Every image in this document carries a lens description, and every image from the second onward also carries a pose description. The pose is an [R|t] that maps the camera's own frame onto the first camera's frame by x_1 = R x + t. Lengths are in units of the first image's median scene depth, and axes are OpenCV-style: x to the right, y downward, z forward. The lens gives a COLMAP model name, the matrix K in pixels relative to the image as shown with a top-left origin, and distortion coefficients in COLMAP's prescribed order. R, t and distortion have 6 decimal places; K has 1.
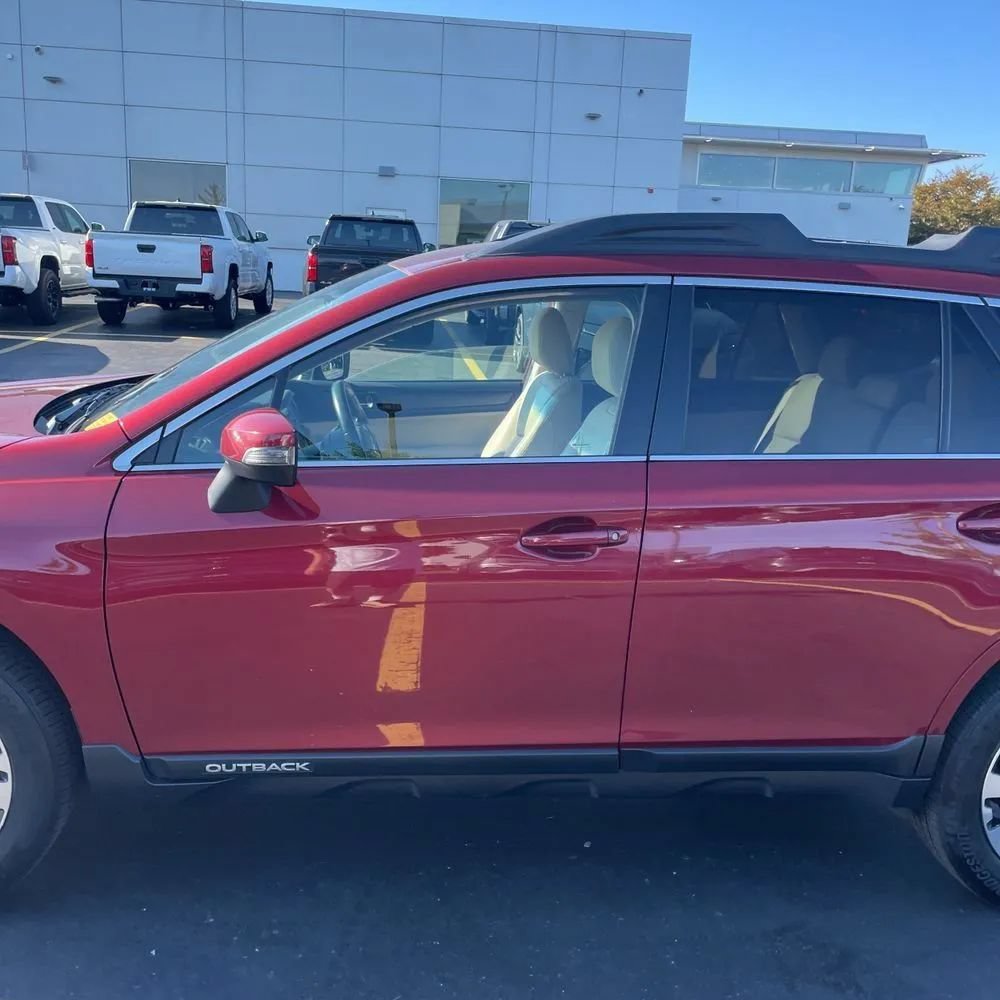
lens RADIAL K [[1002.8, 0, 500.0], [0, 1002.8, 500.0], [0, 0, 1]] dist [0.071175, -0.097157]
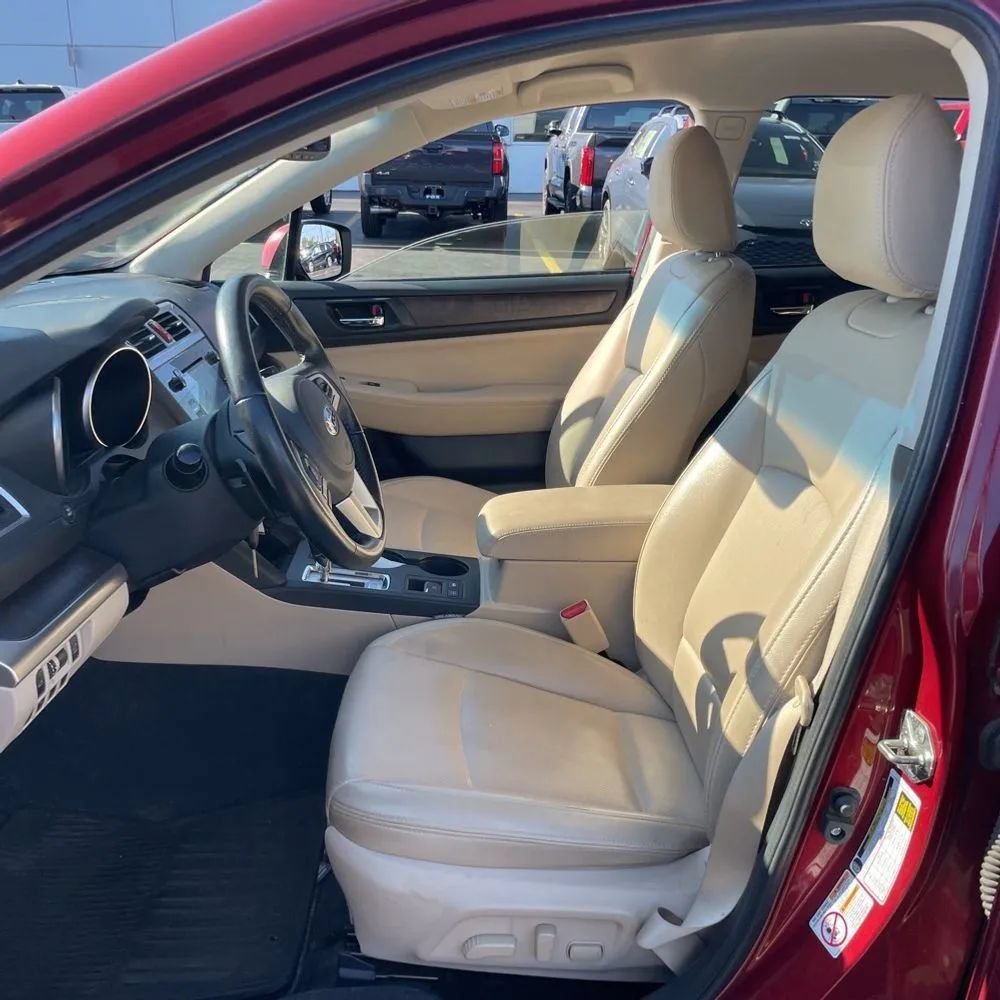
lens RADIAL K [[1002.8, 0, 500.0], [0, 1002.8, 500.0], [0, 0, 1]] dist [0.071175, -0.097157]
pose [[0.996585, -0.009838, -0.081990, -0.002238], [0.017404, 0.995600, 0.092077, -0.011429], [0.080723, -0.093189, 0.992371, 0.109377]]
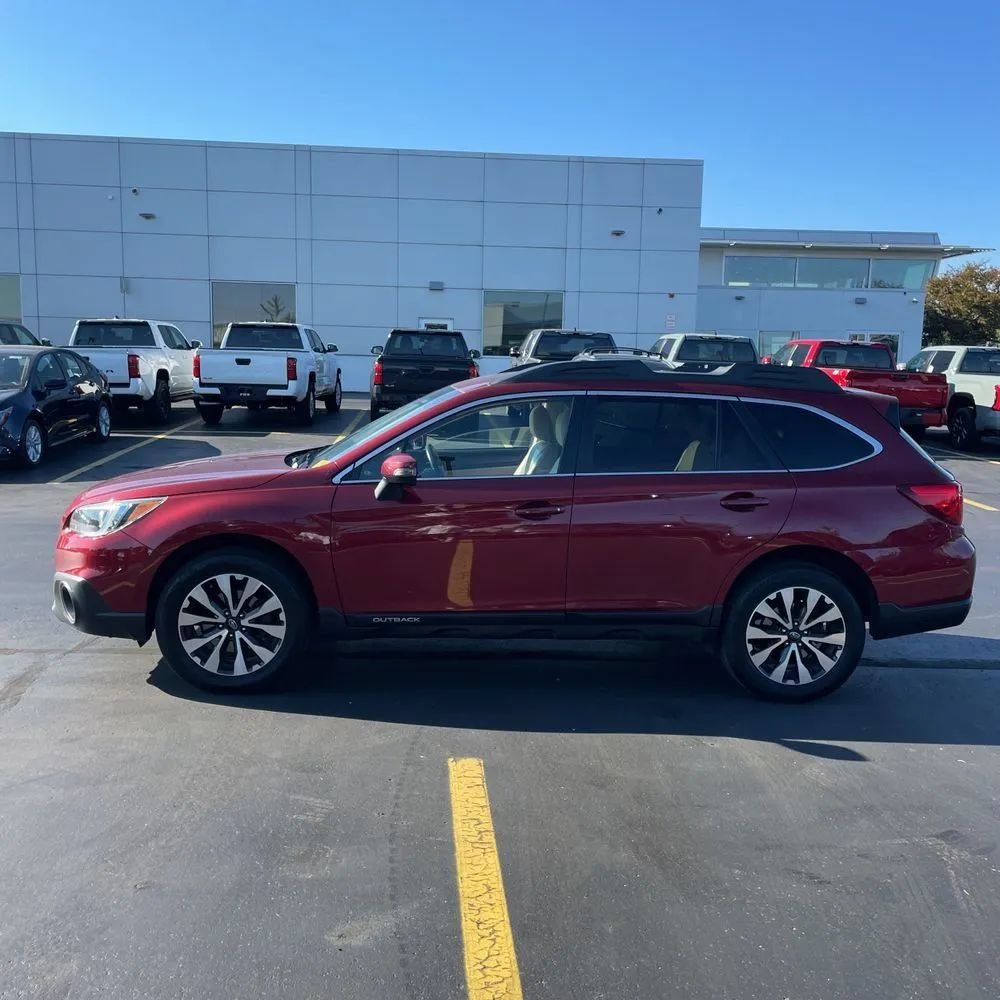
lens RADIAL K [[1011.7, 0, 510.5], [0, 1011.7, 501.4], [0, 0, 1]] dist [0.083819, -0.127507]
pose [[0.999151, -0.018983, -0.036573, 0.014289], [0.015618, 0.995803, -0.090185, 0.034100], [0.038131, 0.089537, 0.995253, -0.188687]]
